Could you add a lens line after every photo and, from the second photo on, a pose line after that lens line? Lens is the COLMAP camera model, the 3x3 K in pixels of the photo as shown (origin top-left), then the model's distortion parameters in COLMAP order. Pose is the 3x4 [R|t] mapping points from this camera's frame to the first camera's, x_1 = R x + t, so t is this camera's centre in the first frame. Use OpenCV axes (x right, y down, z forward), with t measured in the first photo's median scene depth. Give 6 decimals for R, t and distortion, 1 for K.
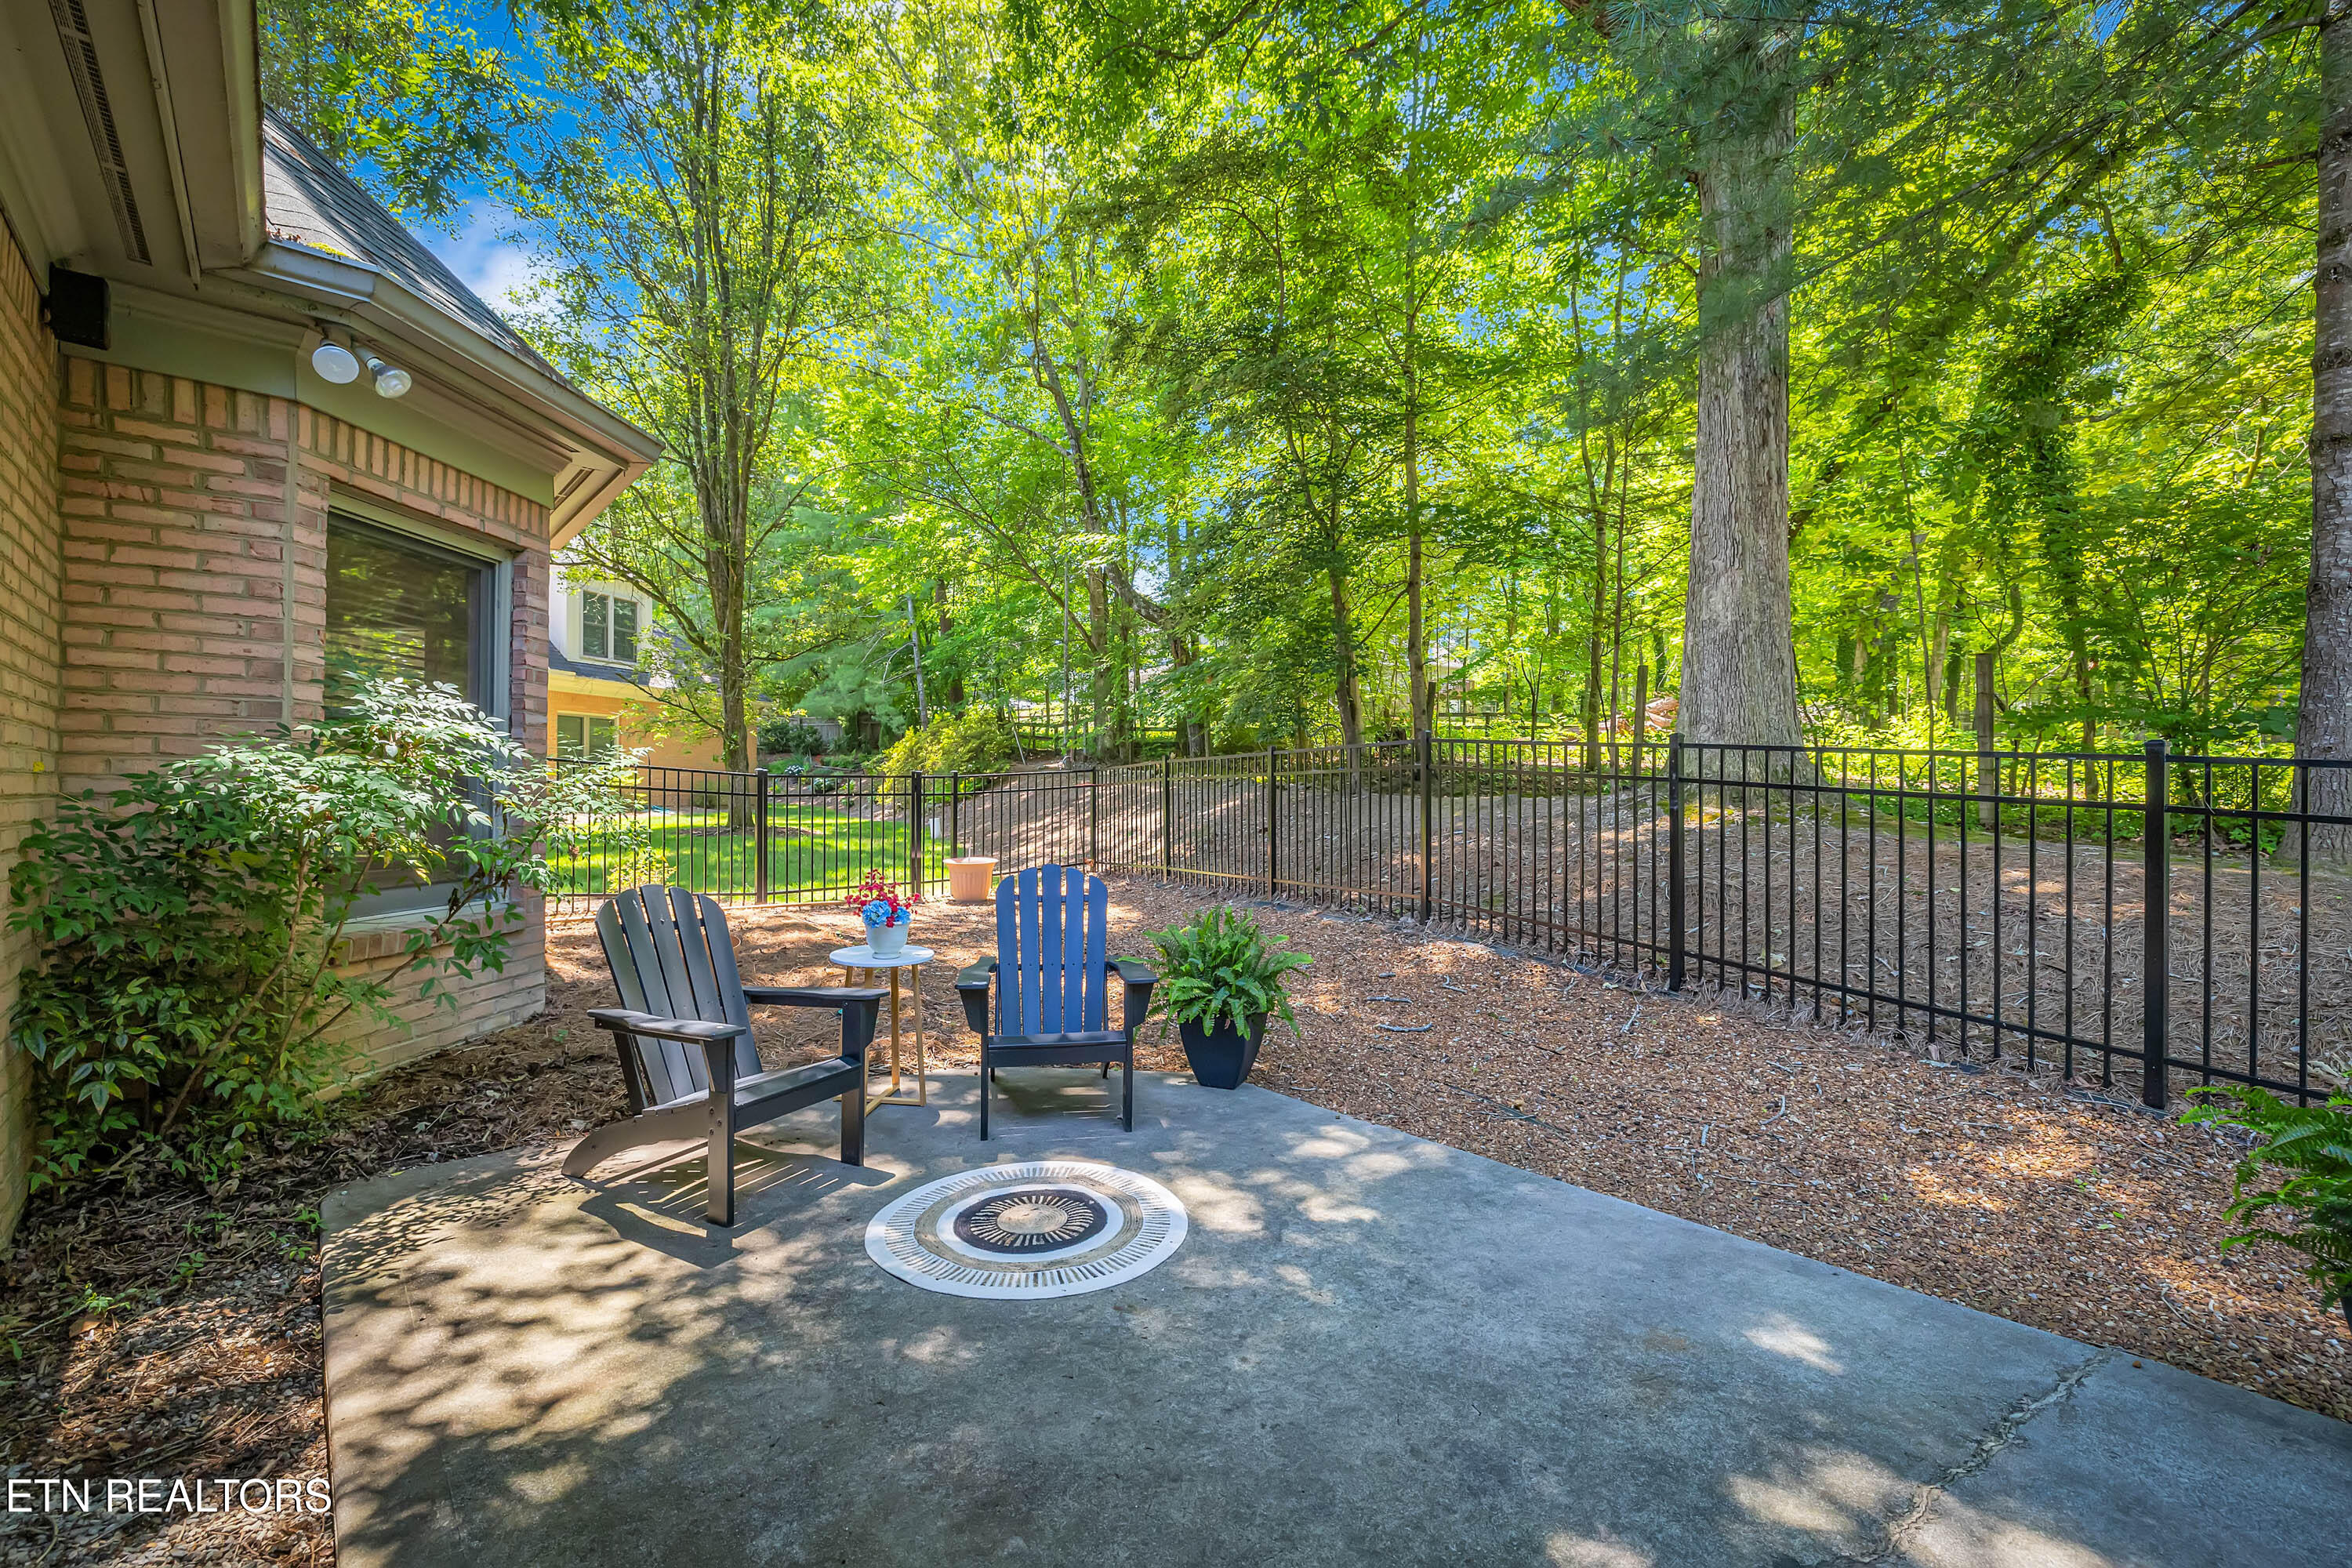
lens RADIAL K [[982.9, 0, 1176.5], [0, 982.9, 793.5], [0, 0, 1]] dist [-0.001452, 0.000165]
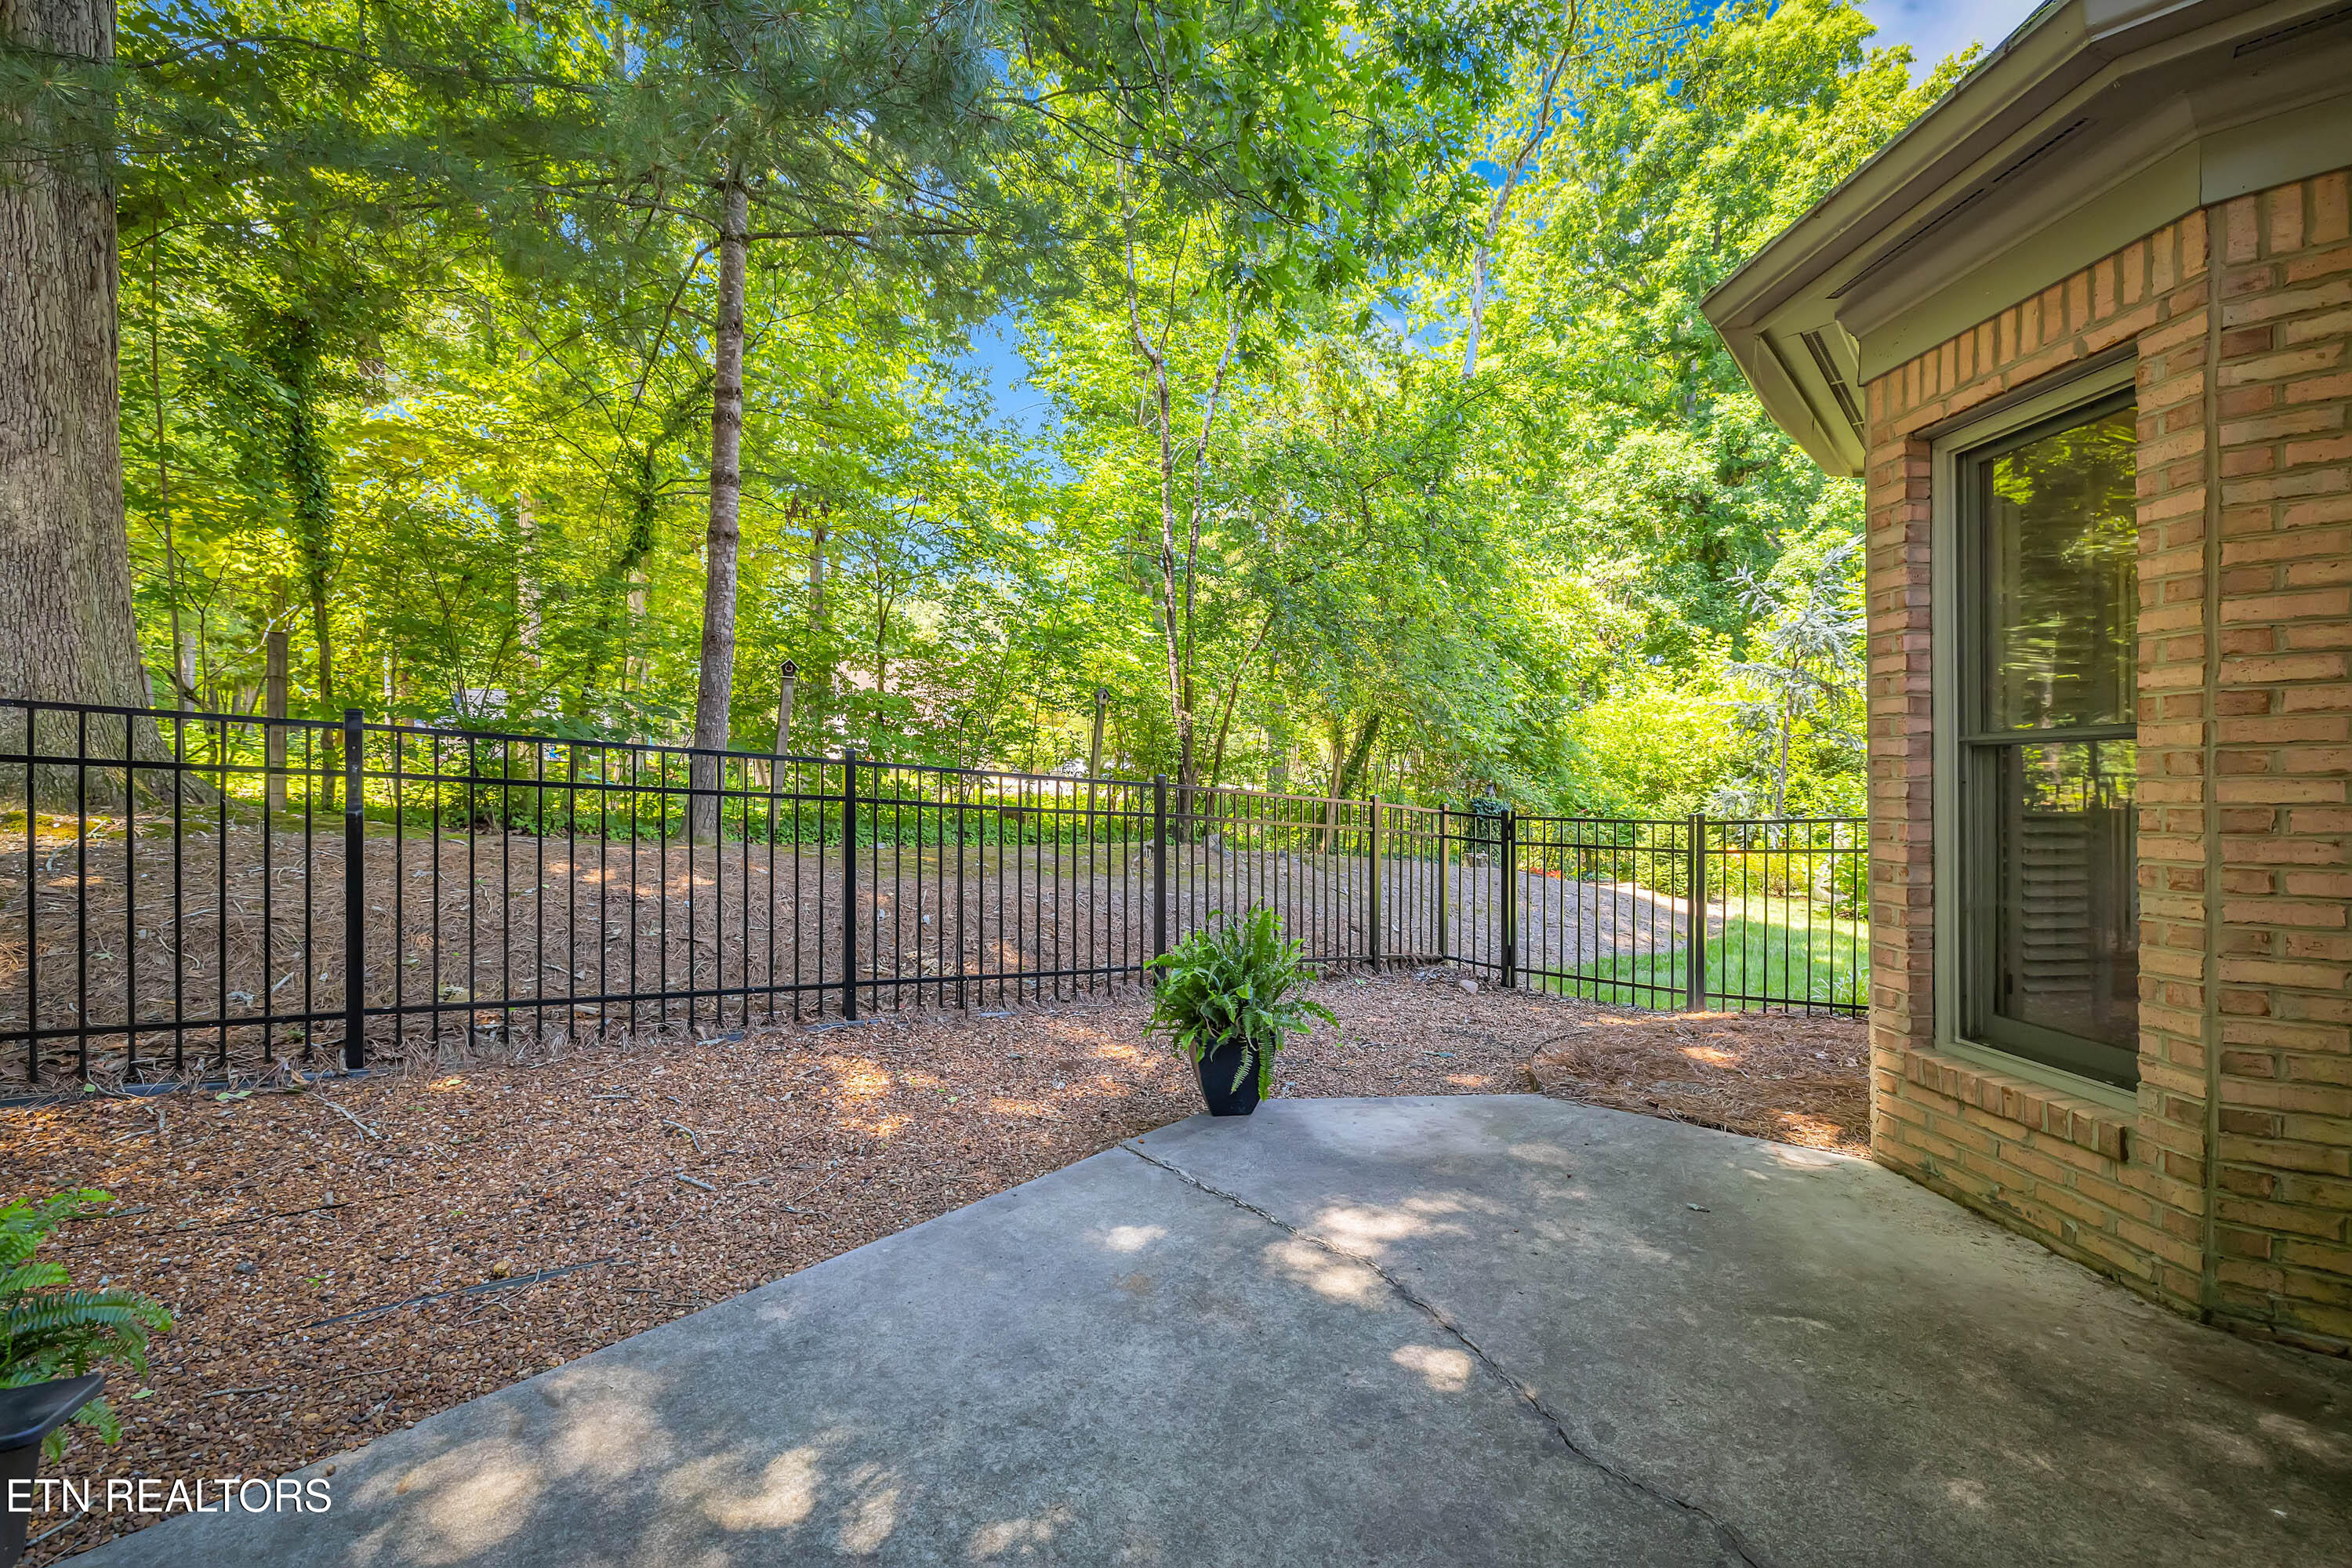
lens RADIAL K [[982.9, 0, 1176.5], [0, 982.9, 793.5], [0, 0, 1]] dist [-0.001452, 0.000165]
pose [[-0.096292, -0.023882, 0.995067, -0.420943], [-0.008819, 0.999693, 0.023140, -0.040339], [-0.995314, -0.006547, -0.096474, 0.687187]]
